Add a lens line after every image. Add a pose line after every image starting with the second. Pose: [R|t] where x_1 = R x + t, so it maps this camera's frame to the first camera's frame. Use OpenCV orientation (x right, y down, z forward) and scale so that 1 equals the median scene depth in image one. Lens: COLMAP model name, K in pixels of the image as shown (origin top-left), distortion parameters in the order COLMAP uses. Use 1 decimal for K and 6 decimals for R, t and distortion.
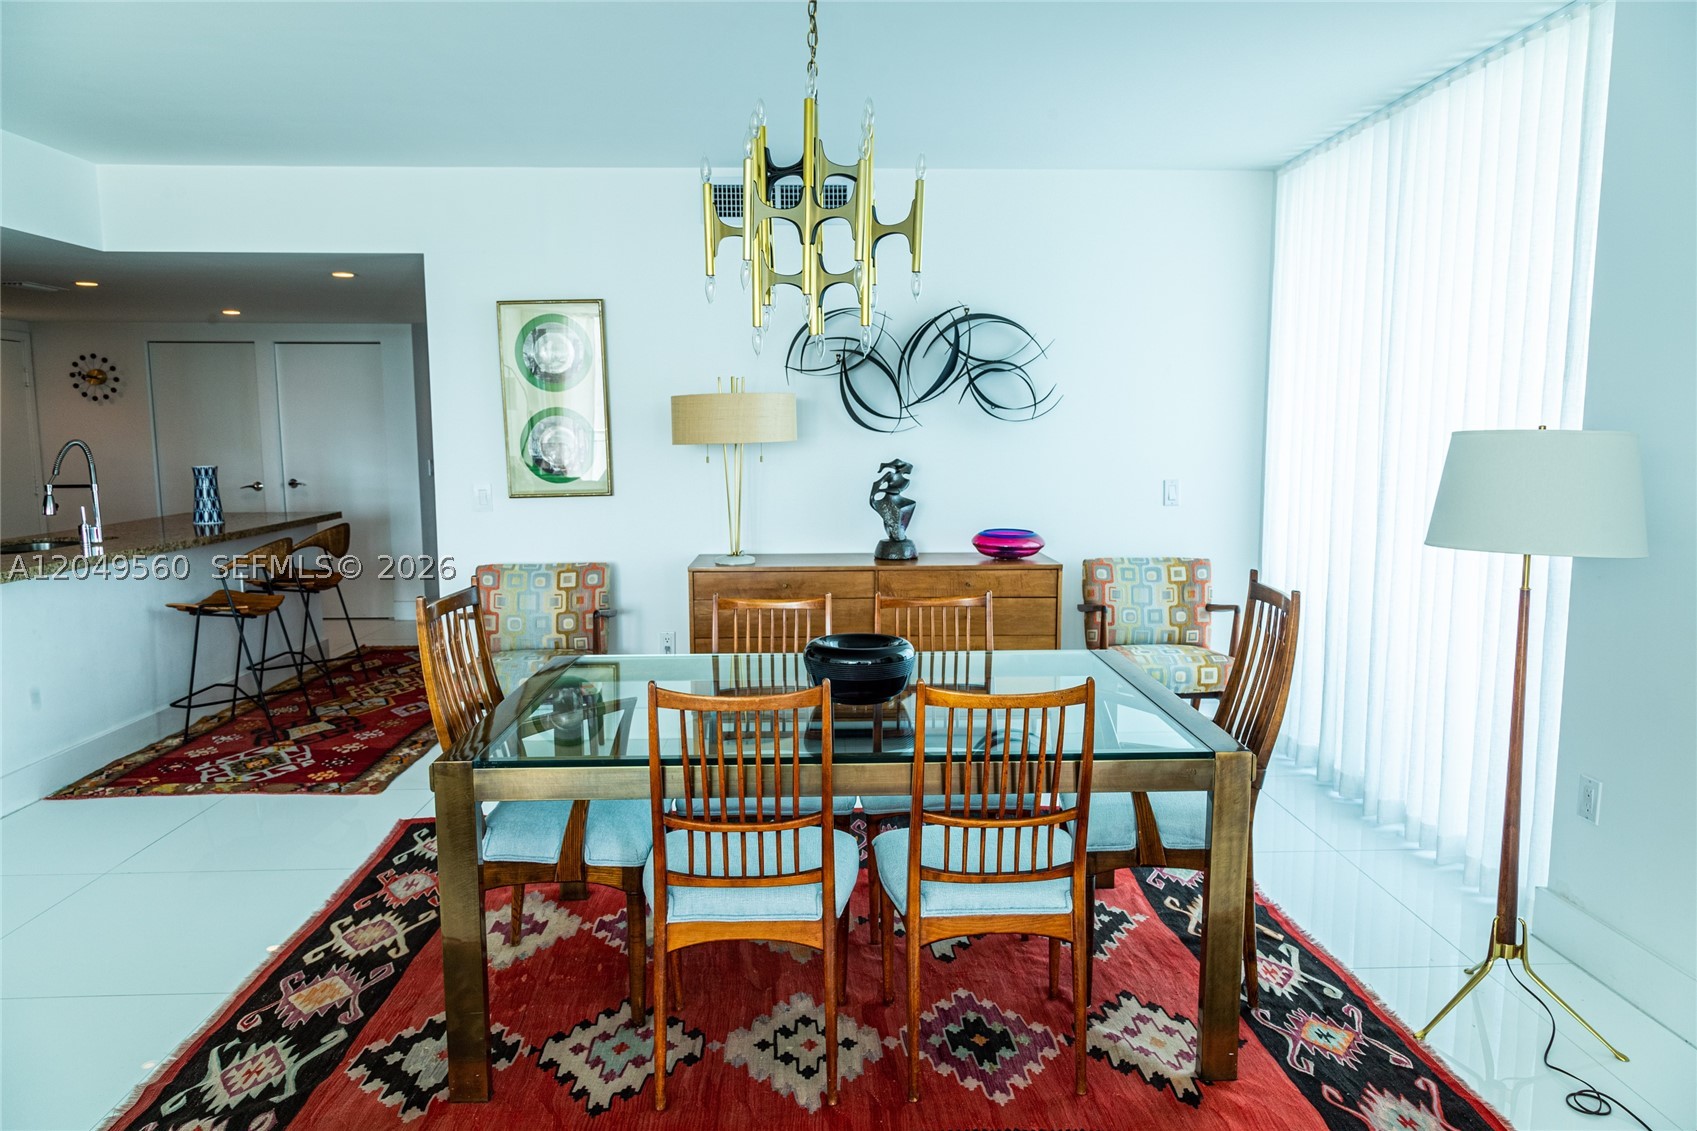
lens RADIAL K [[1132.8, 0, 860.3], [0, 1132.8, 565.0], [0, 0, 1]] dist [0.007775, -0.002487]
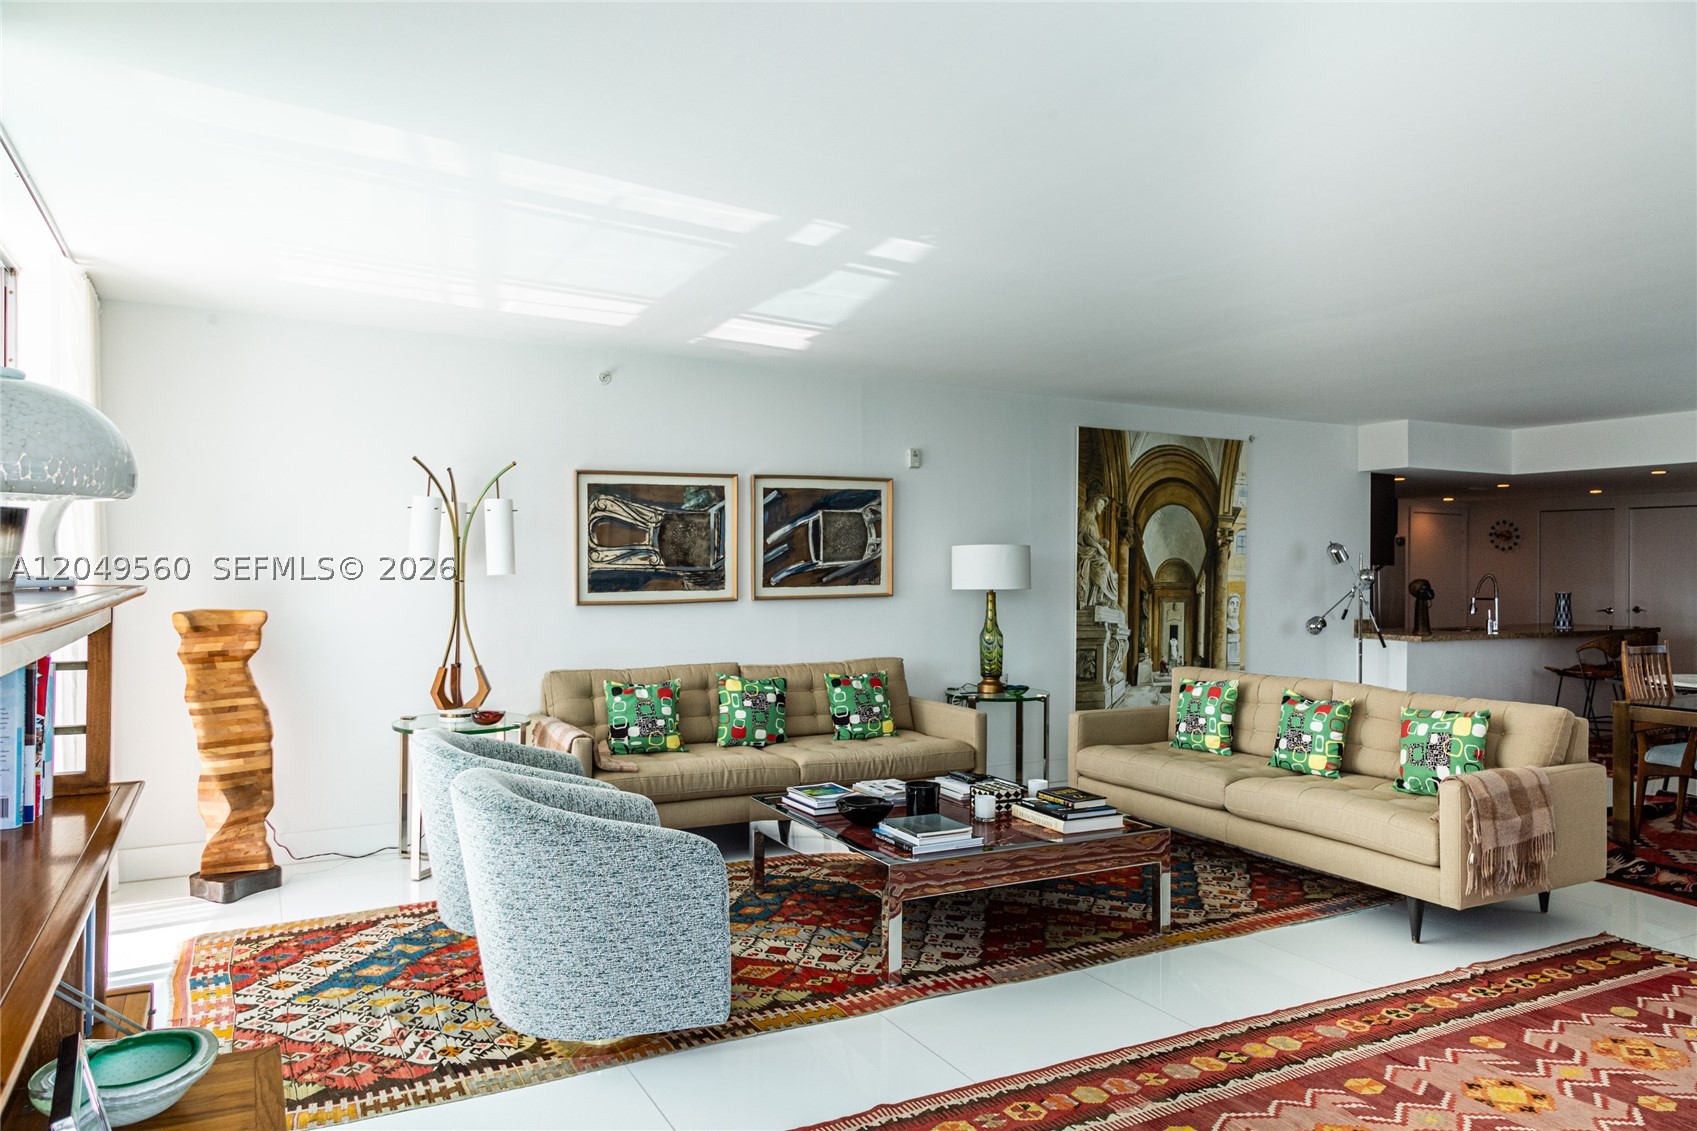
lens RADIAL K [[1132.8, 0, 860.3], [0, 1132.8, 565.0], [0, 0, 1]] dist [0.007775, -0.002487]
pose [[0.446762, 0.004162, -0.894643, 0.531705], [-0.115762, 0.991852, -0.053194, 0.096982], [0.887132, 0.127331, 0.443604, -0.767156]]
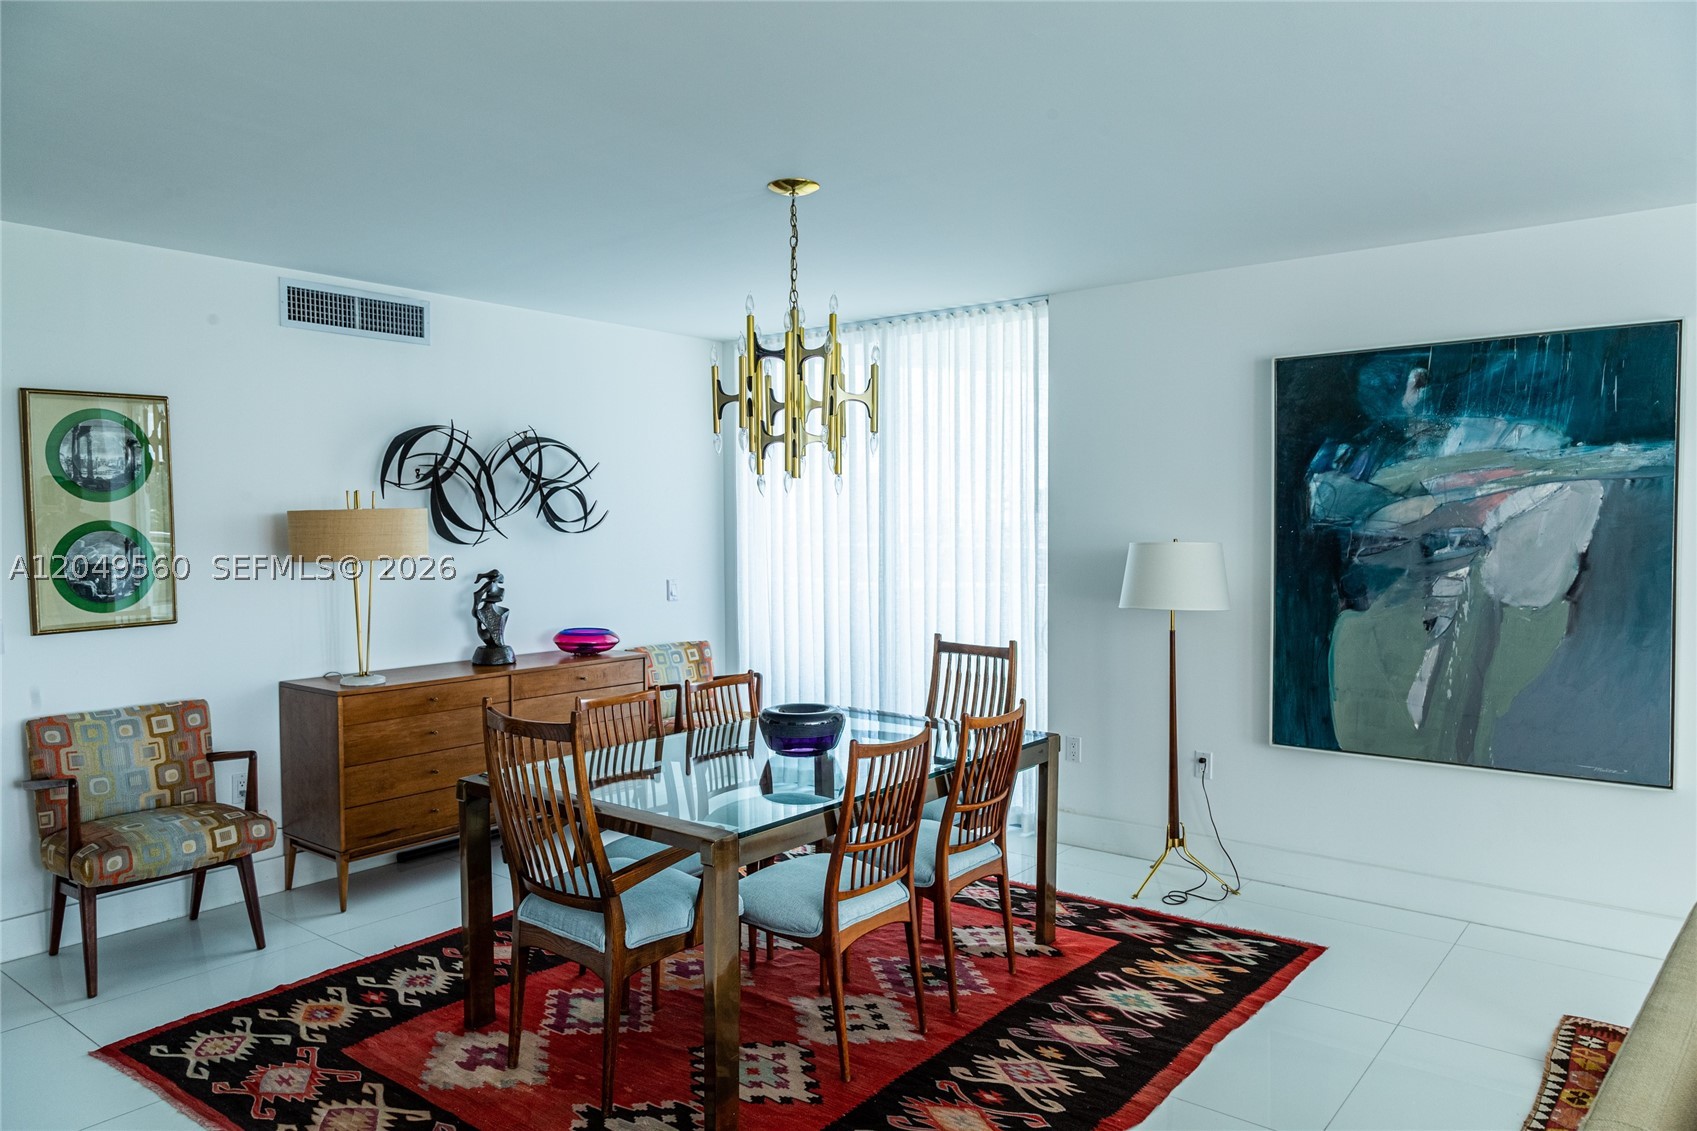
lens RADIAL K [[1138.2, 0, 853.0], [0, 1138.2, 561.5], [0, 0, 1]] dist [-0.026018, -0.002435]
pose [[0.645007, -0.025529, 0.763750, -0.579142], [0.092856, 0.994654, -0.045172, -0.022196], [-0.758514, 0.100055, 0.643929, 0.060387]]
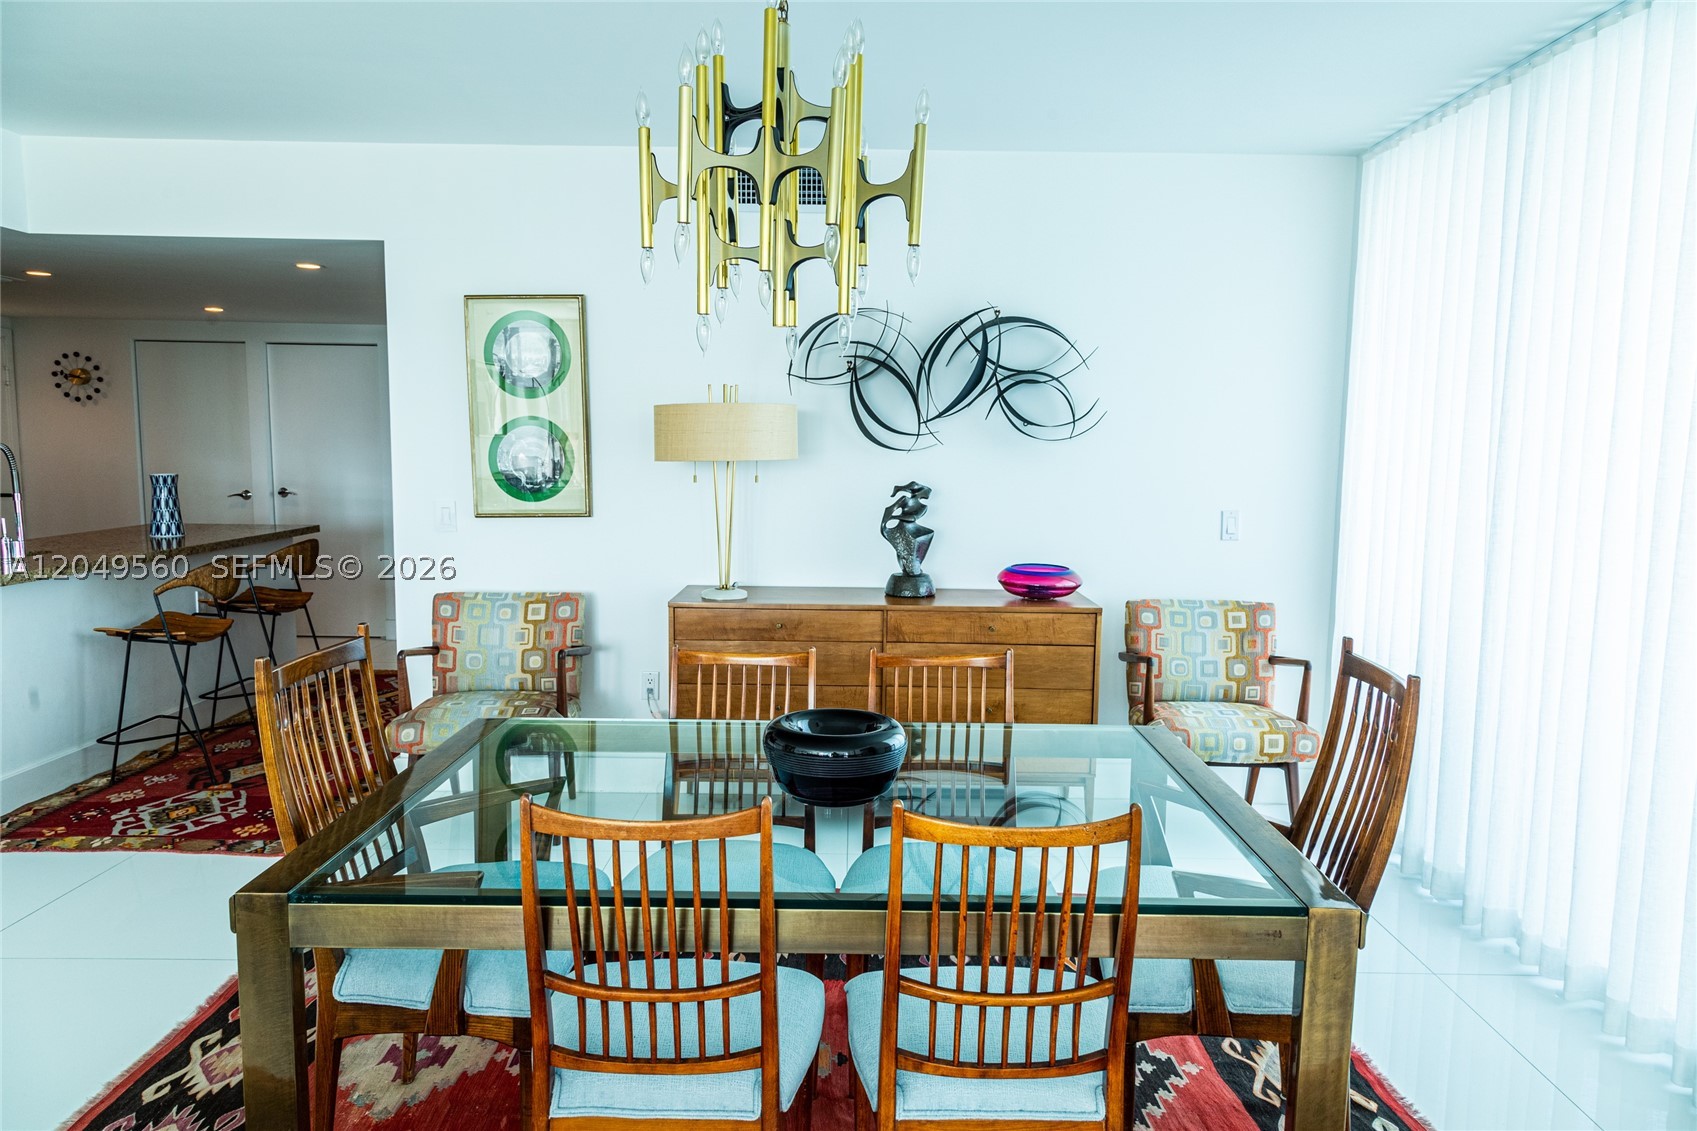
lens RADIAL K [[1128.3, 0, 861.0], [0, 1128.3, 565.1], [0, 0, 1]] dist [0.012443, 0.002093]
pose [[0.999150, 0.020666, -0.035681, 0.025249], [-0.021082, 0.999714, -0.011325, -0.019167], [0.035437, 0.012068, 0.999299, 0.135471]]
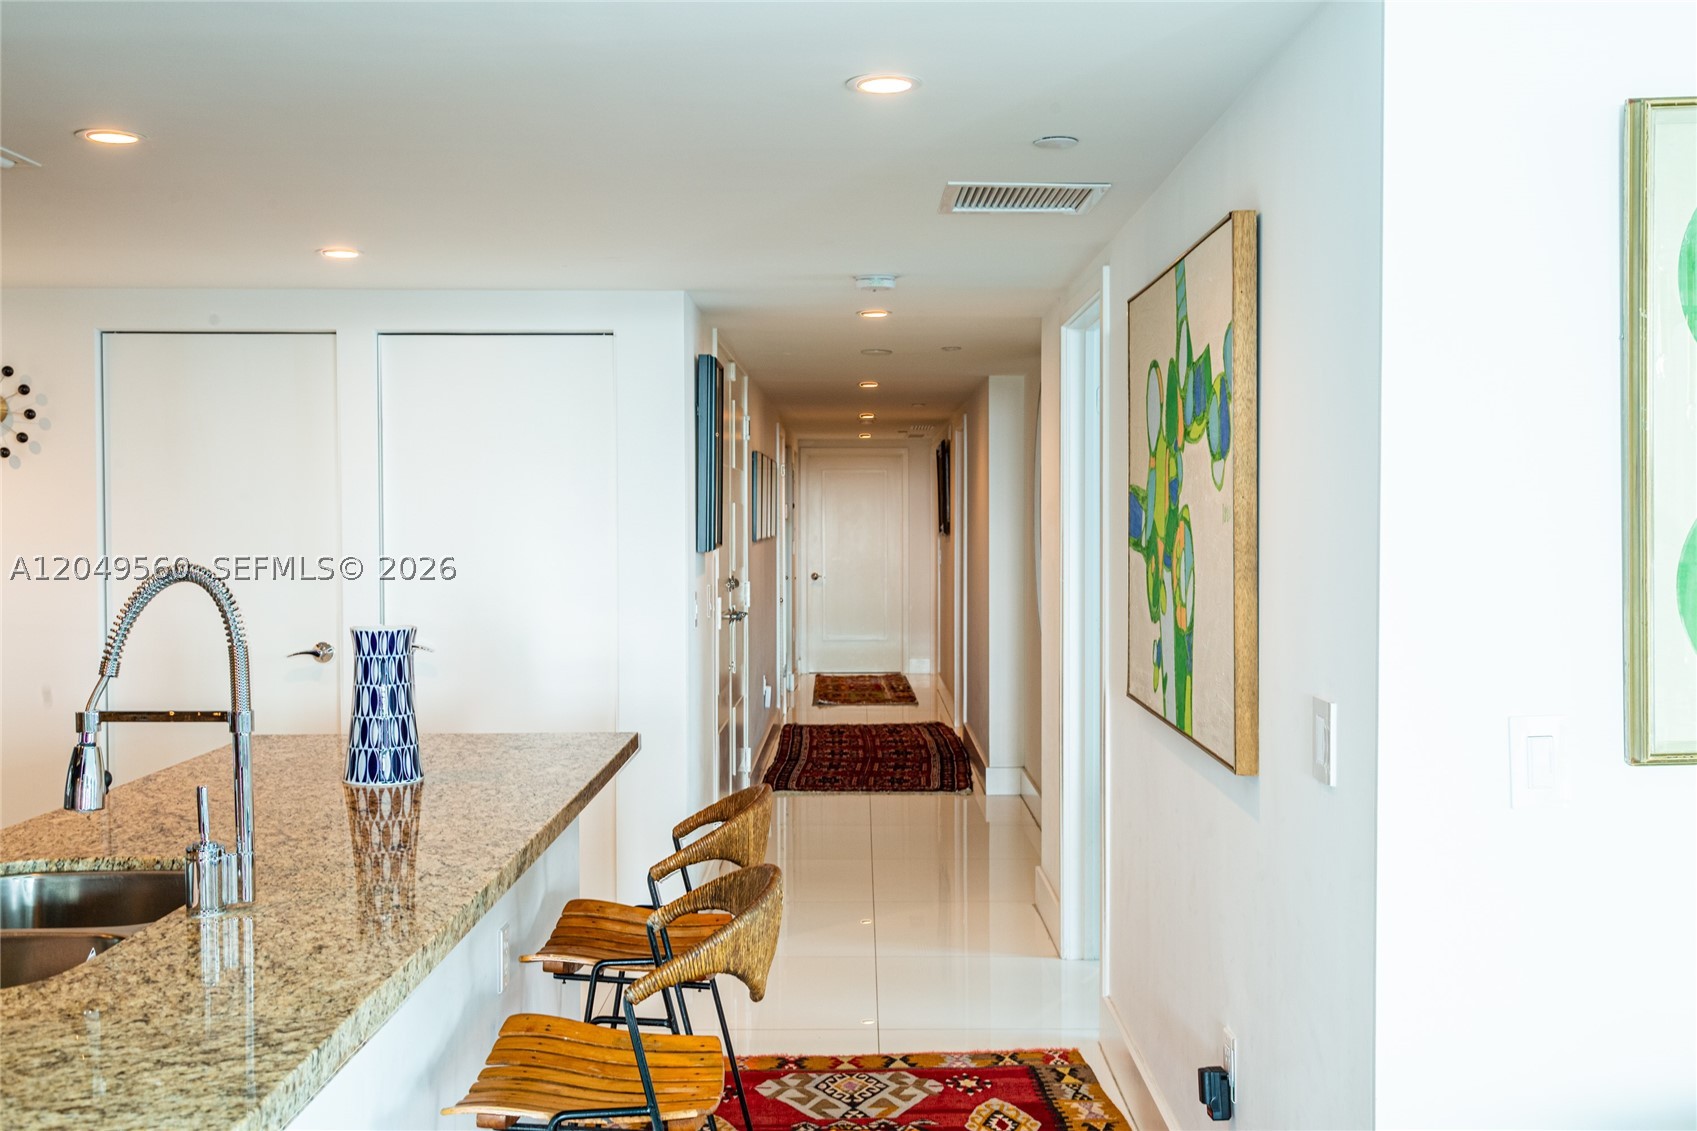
lens RADIAL K [[1741.5, 0, 848.5], [0, 1741.5, 565.5], [0, 0, 1]] dist [0.007513, 0.008987]
pose [[0.999321, 0.002339, -0.036772, -0.522169], [-0.005791, 0.995550, -0.094059, -0.070050], [0.036388, 0.094208, 0.994887, 0.567452]]
